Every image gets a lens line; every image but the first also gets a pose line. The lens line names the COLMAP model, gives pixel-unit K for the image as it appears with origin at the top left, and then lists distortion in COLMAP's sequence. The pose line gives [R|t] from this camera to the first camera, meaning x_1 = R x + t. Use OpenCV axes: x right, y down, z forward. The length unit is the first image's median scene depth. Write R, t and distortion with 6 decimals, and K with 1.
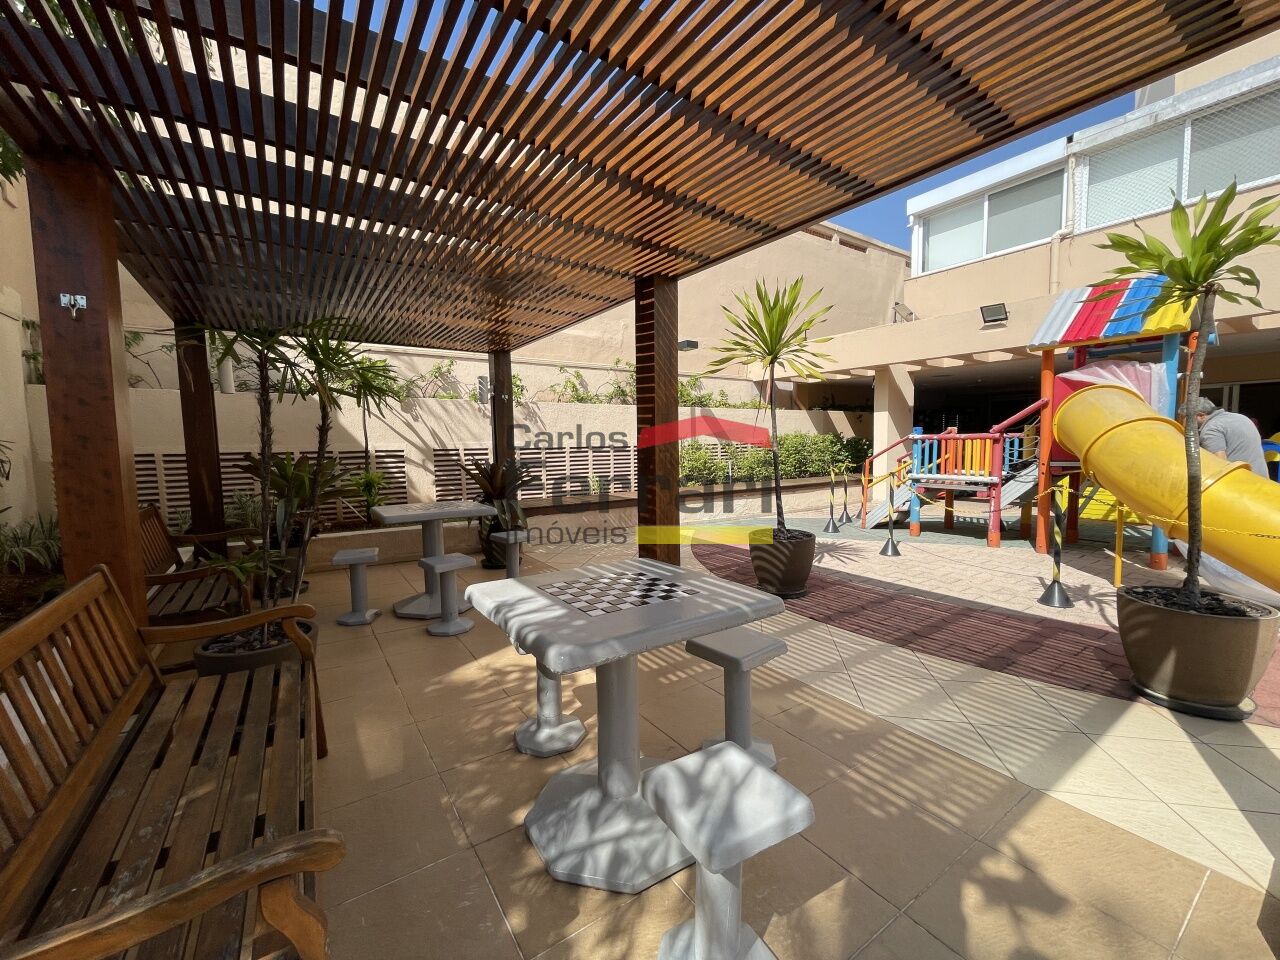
lens RADIAL K [[518.7, 0, 644.9], [0, 518.7, 483.3], [0, 0, 1]] dist [-0.004268, 0.001743]
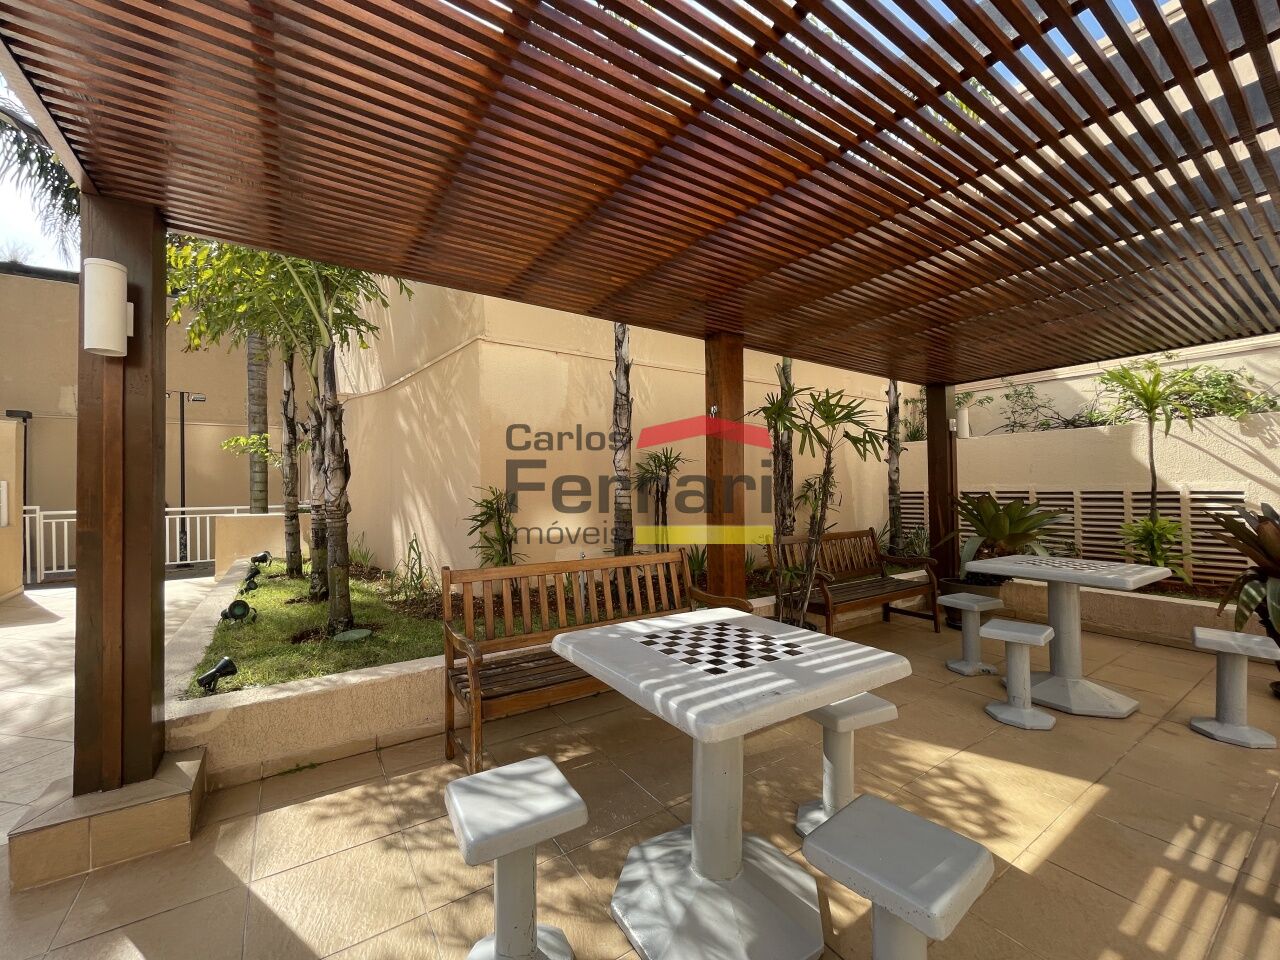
lens RADIAL K [[518.7, 0, 638.4], [0, 518.7, 483.3], [0, 0, 1]] dist [-0.004268, 0.001743]
pose [[-0.011796, -0.000909, -0.999930, 1.024577], [-0.071794, 0.997419, -0.000059, -0.083308], [0.997350, 0.071788, -0.011831, 0.995819]]
